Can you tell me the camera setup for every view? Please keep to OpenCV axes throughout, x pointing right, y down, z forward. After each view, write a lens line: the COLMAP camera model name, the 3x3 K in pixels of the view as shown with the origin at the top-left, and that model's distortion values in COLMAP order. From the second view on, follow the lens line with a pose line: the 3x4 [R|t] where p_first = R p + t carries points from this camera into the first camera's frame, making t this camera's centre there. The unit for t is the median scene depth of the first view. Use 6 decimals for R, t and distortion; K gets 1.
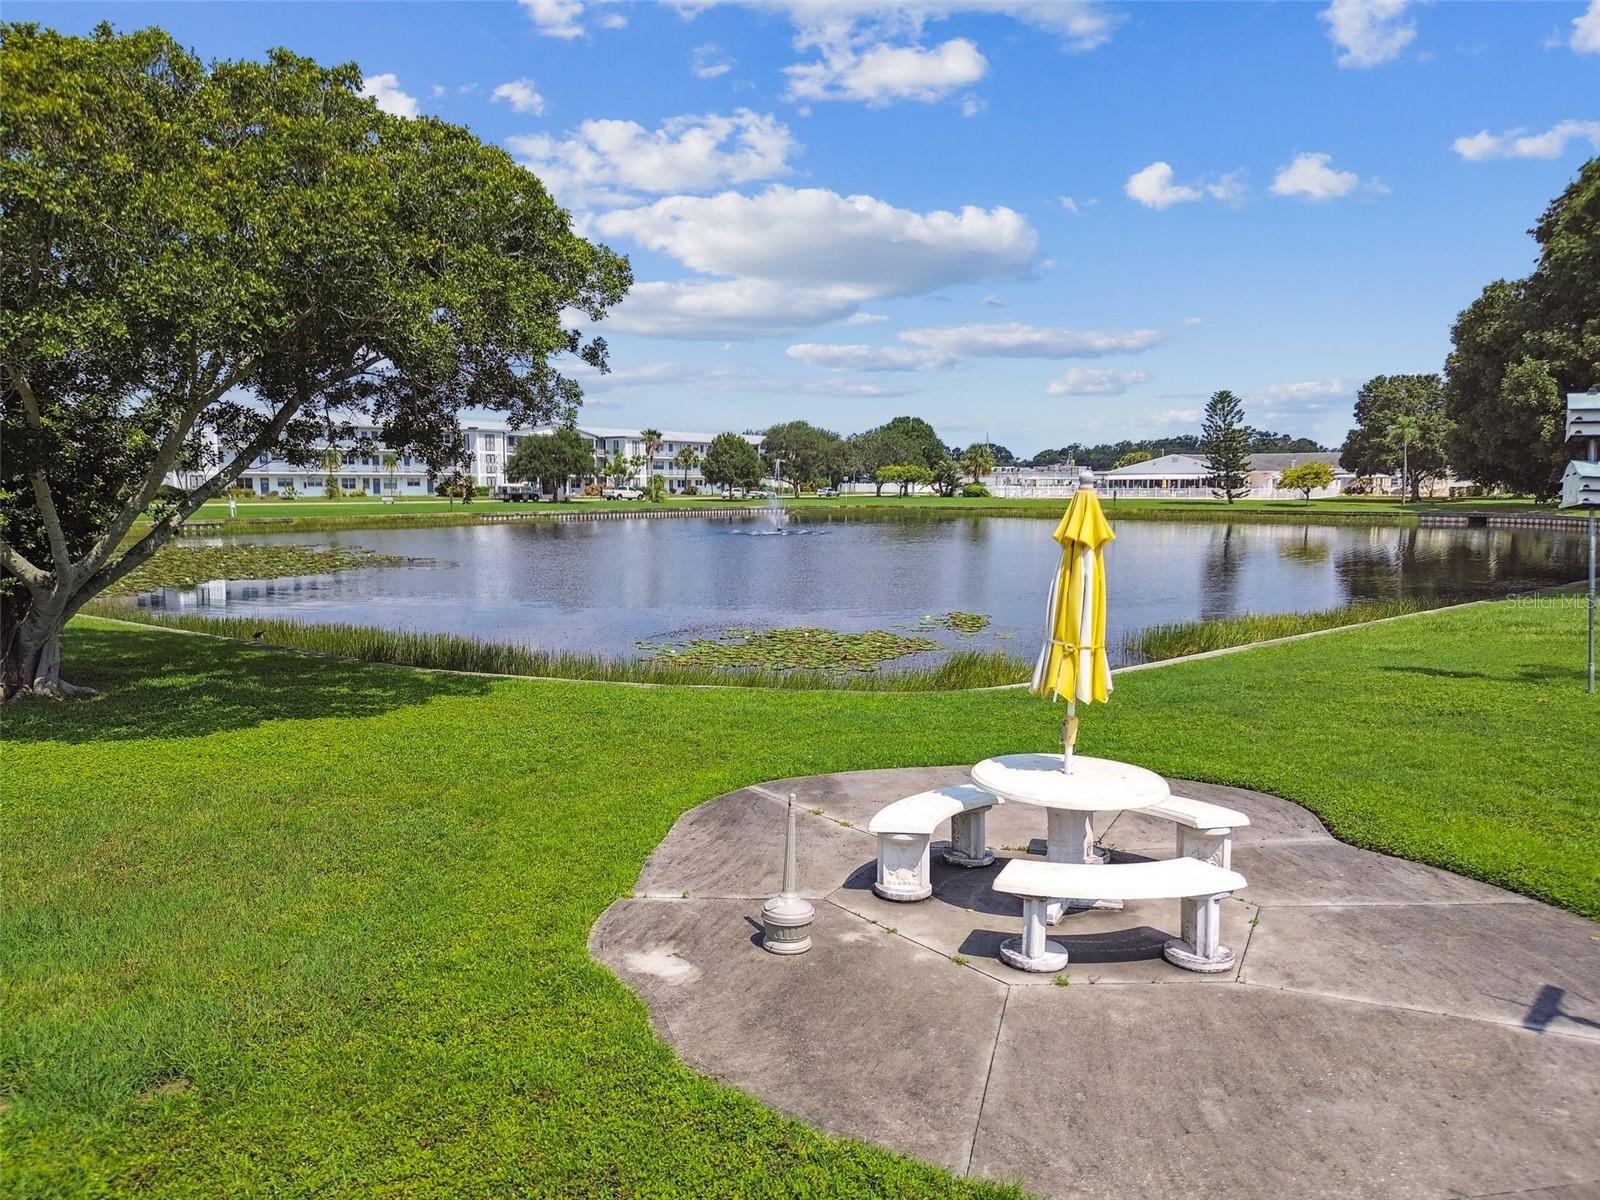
lens RADIAL K [[1144.8, 0, 804.8], [0, 1144.8, 605.6], [0, 0, 1]] dist [-0.004270, -0.005274]
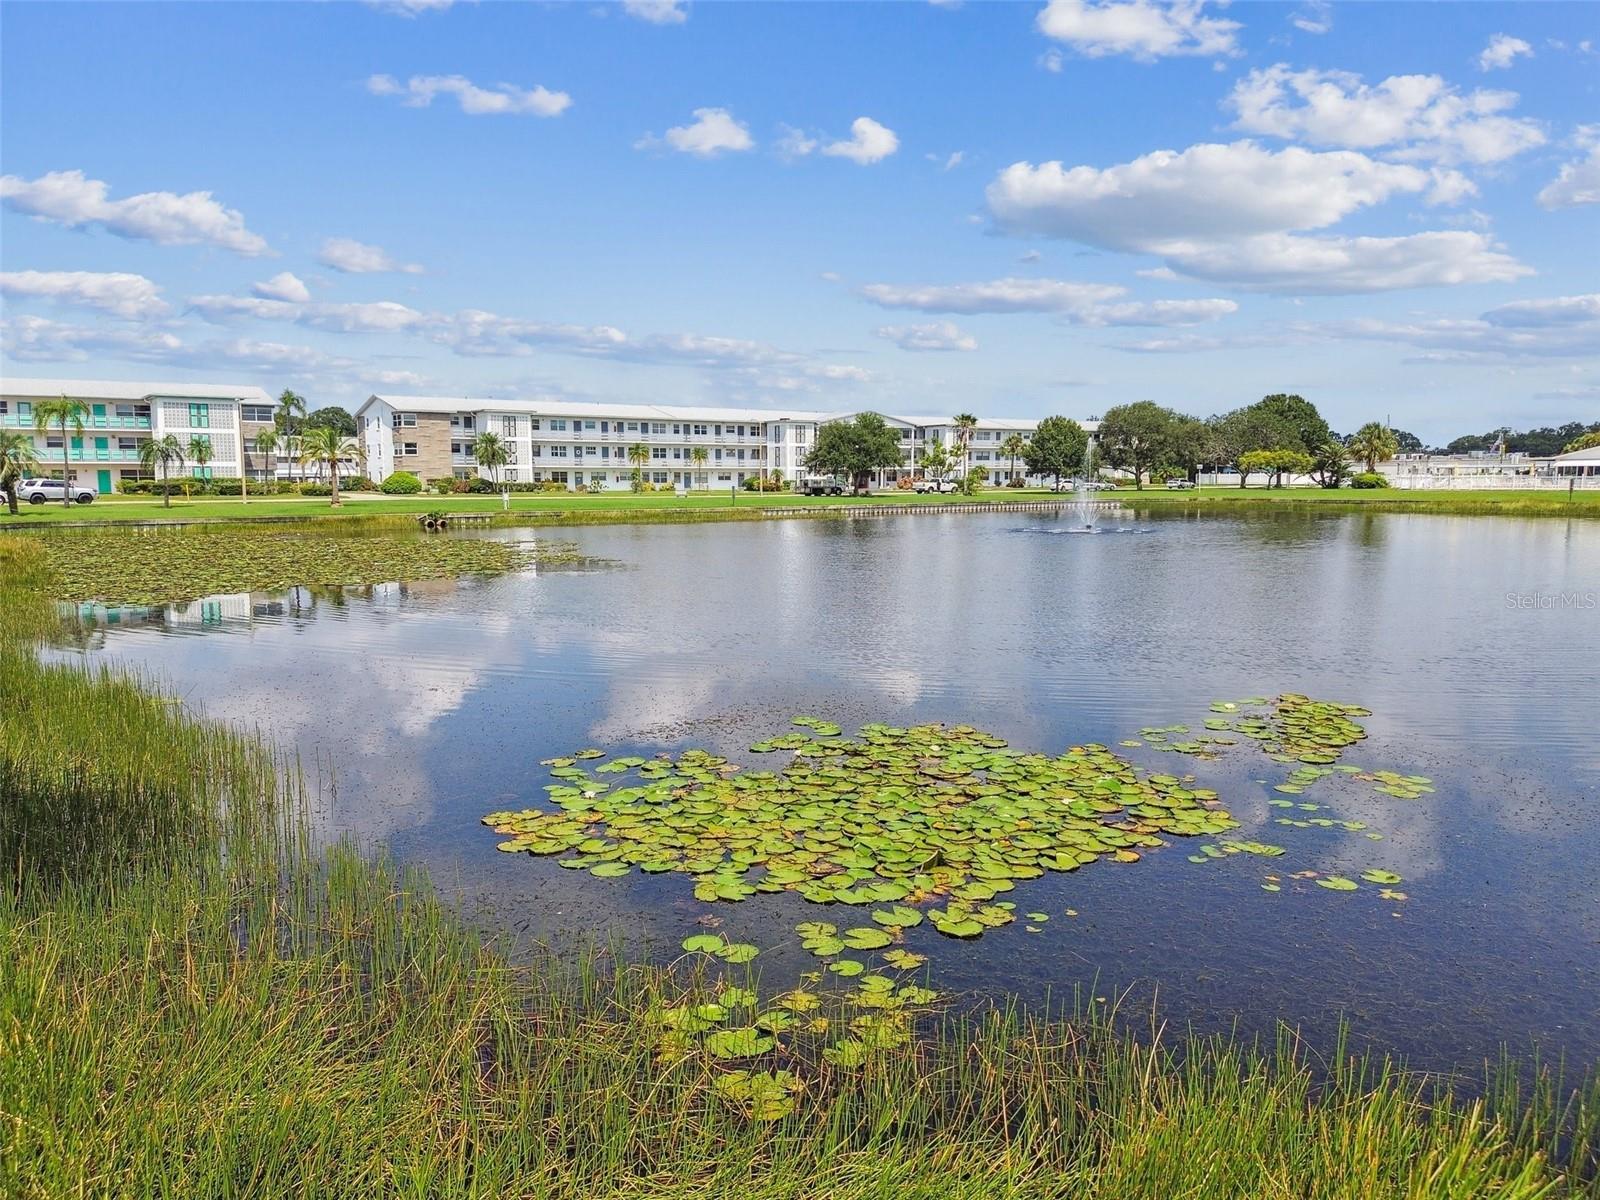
lens RADIAL K [[1092.5, 0, 791.9], [0, 1092.5, 601.4], [0, 0, 1]] dist [0.003903, -0.005293]
pose [[0.942889, 0.028896, -0.331851, 0.022371], [-0.027695, 0.999582, 0.008349, -0.009445], [0.331953, 0.001319, 0.943295, 0.129638]]
